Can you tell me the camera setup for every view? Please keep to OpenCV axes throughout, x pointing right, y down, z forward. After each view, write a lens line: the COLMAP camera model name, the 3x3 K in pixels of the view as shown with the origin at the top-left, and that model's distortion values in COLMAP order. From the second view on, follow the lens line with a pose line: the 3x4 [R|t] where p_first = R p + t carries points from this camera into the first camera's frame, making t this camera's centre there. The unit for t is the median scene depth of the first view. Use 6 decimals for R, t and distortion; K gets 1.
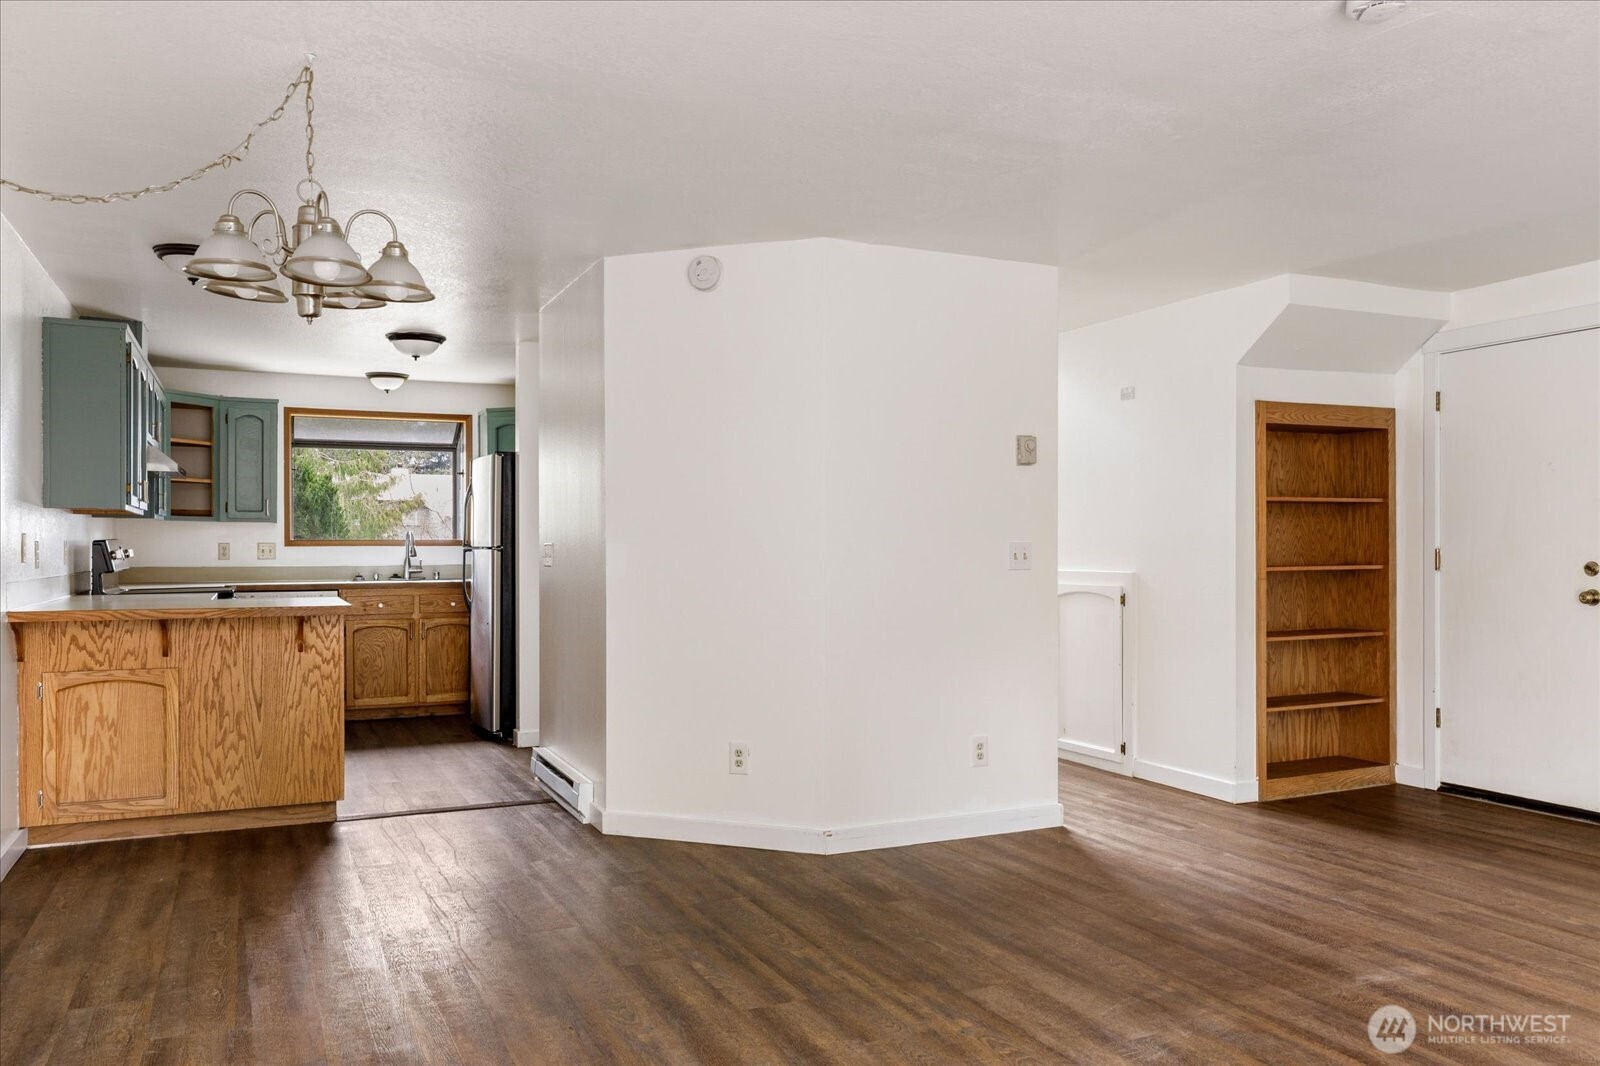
lens RADIAL K [[1197.0, 0, 813.8], [0, 1197.0, 534.9], [0, 0, 1]] dist [0.001060, 0.000007]
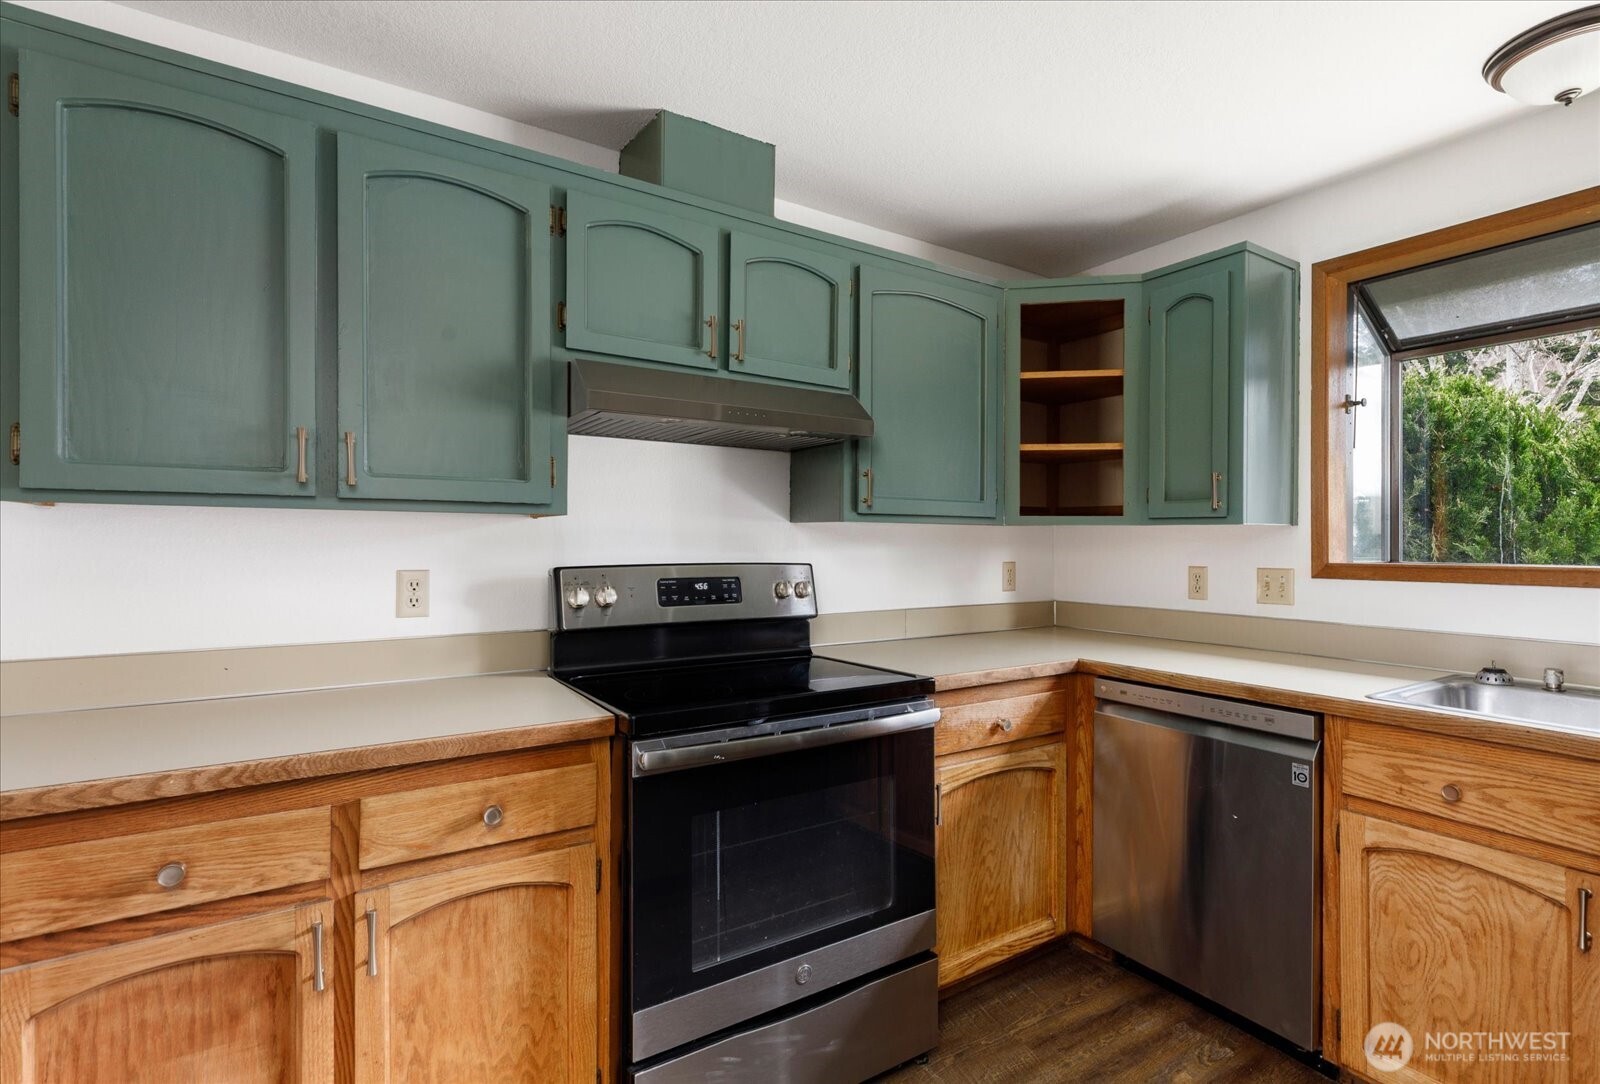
lens RADIAL K [[772.7, 0, 859.8], [0, 772.7, 546.2], [0, 0, 1]] dist [0.002989, 0.000396]
pose [[0.166301, 0.006154, -0.986056, -0.192386], [0.003432, 0.999971, 0.006820, -0.004771], [0.986069, -0.004518, 0.166275, 0.808697]]
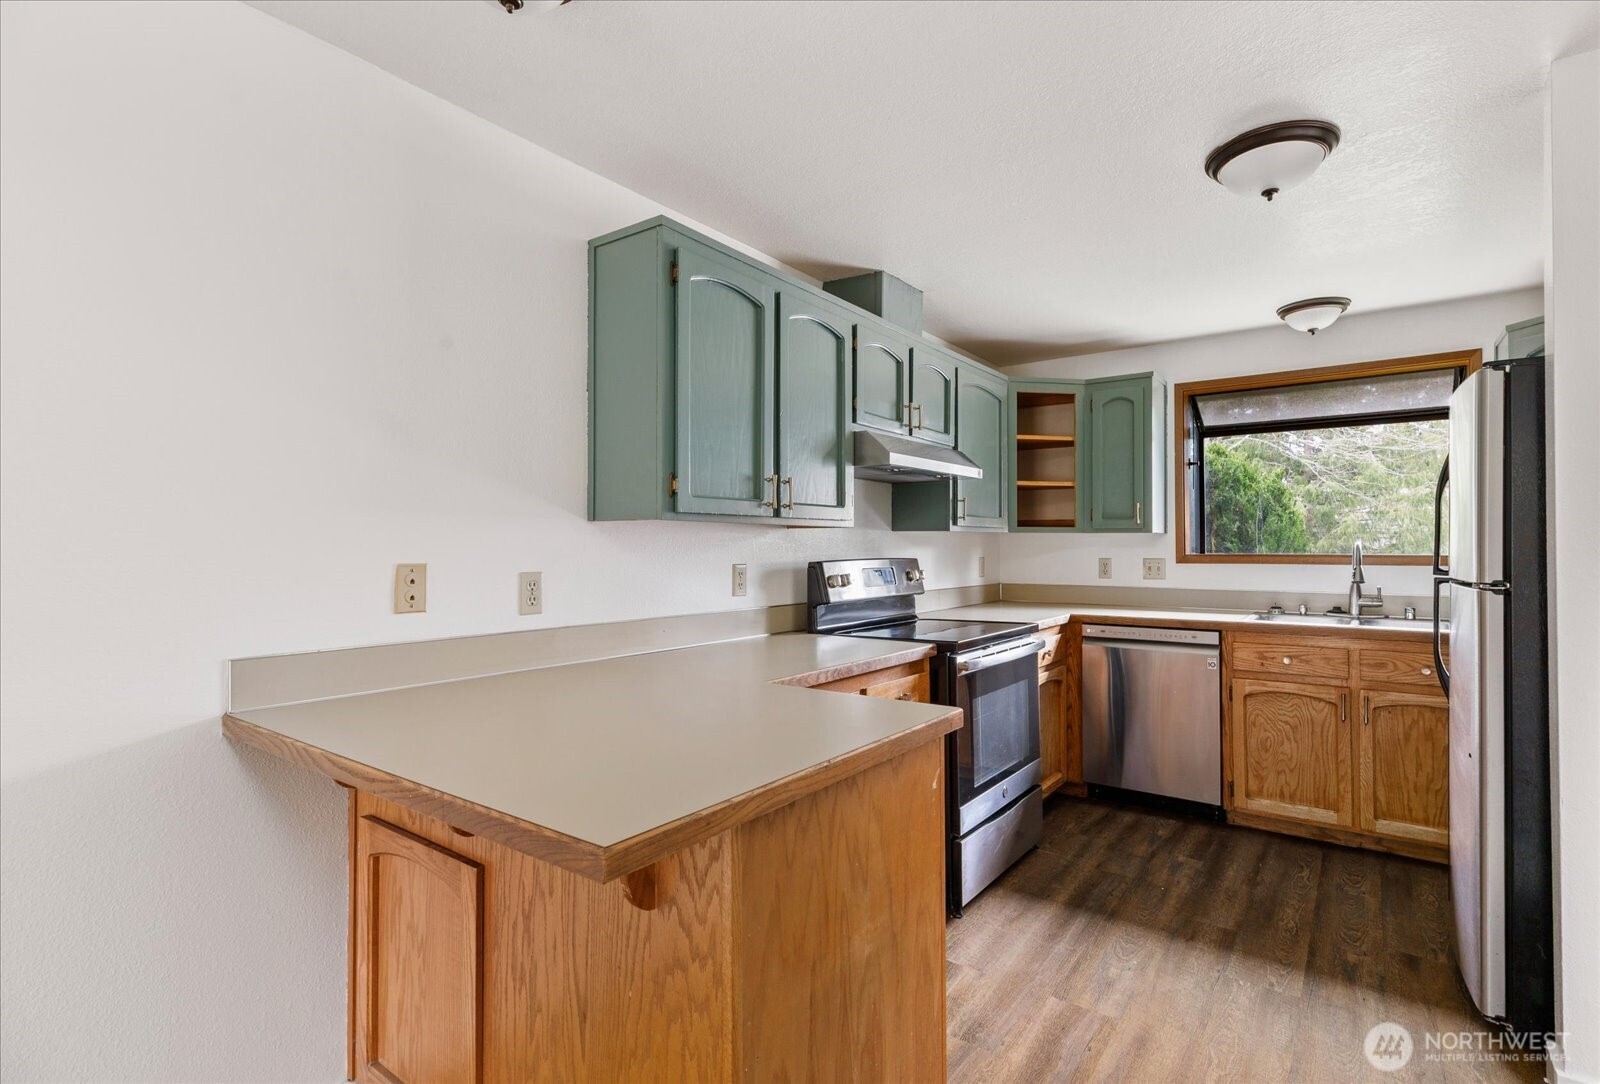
lens RADIAL K [[753.6, 0, 856.6], [0, 753.6, 539.1], [0, 0, 1]] dist [0.008601, 0.000363]
pose [[0.504686, -0.007424, -0.863271, -0.128245], [0.008604, 0.999957, -0.003569, -0.006068], [0.863260, -0.005626, 0.504728, 0.590663]]
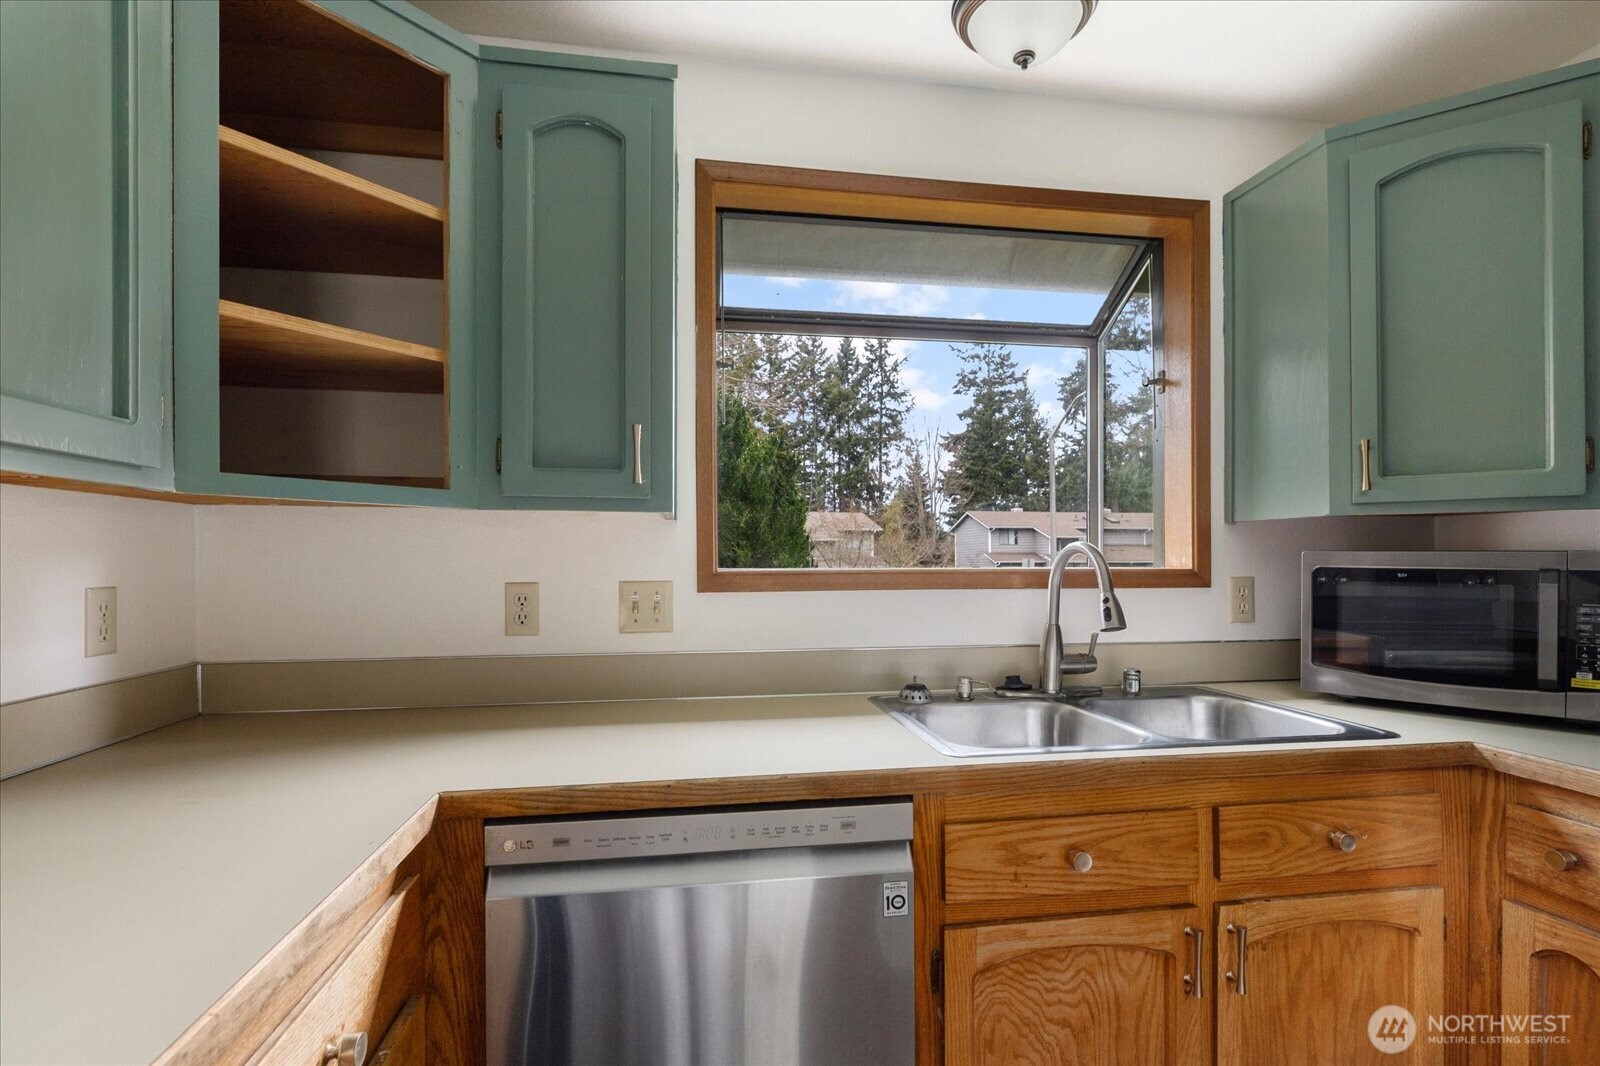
lens RADIAL K [[785.7, 0, 807.6], [0, 785.7, 560.8], [0, 0, 1]] dist [0.000571, 0.000061]
pose [[0.960533, -0.000095, -0.278166, -0.364633], [0.003381, 0.999930, 0.011333, -0.001192], [0.278145, -0.011826, 0.960466, 0.826865]]
